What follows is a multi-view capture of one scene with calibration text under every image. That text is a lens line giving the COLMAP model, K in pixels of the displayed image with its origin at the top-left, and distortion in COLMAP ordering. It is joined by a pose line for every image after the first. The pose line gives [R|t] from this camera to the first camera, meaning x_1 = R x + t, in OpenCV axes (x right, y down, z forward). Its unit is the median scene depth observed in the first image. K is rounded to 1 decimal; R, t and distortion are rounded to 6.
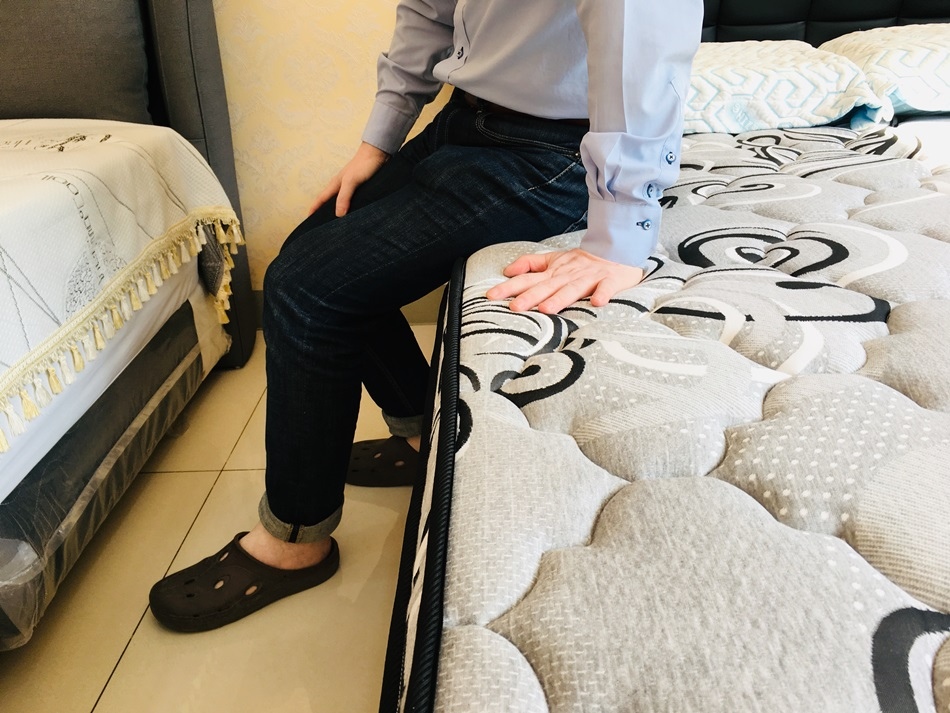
lens RADIAL K [[791.0, 0, 473.9], [0, 791.0, 361.4], [0, 0, 1]] dist [0.065543, -0.062654]
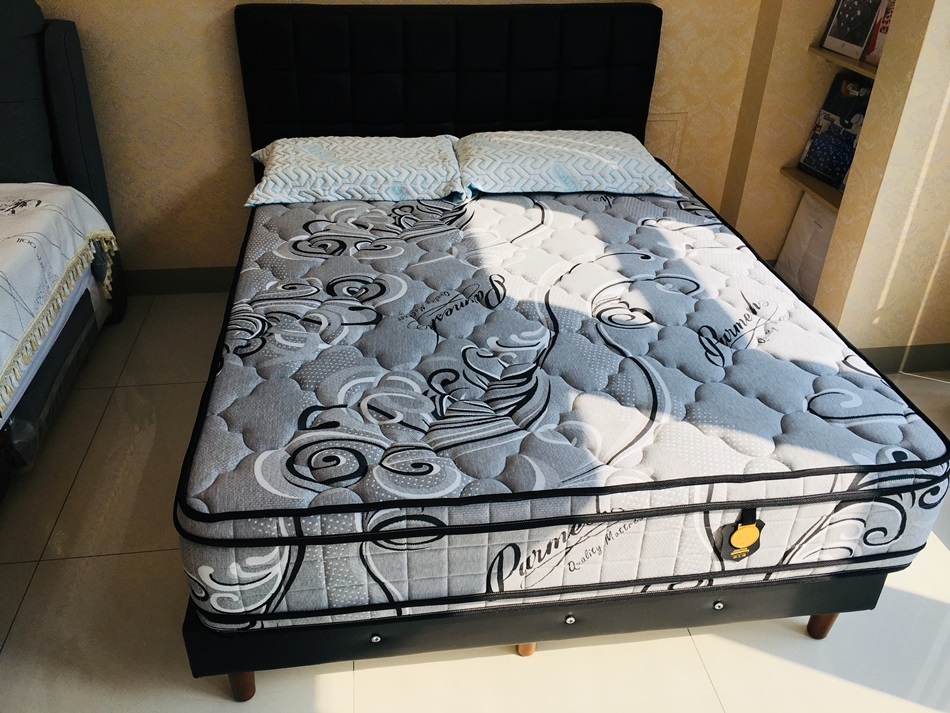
lens RADIAL K [[791.0, 0, 473.6], [0, 791.0, 351.8], [0, 0, 1]] dist [0.065543, -0.062654]
pose [[0.985654, -0.029074, 0.166253, 0.211395], [0.013228, 0.995328, 0.095638, -0.122813], [-0.168257, -0.092067, 0.981434, -1.061727]]
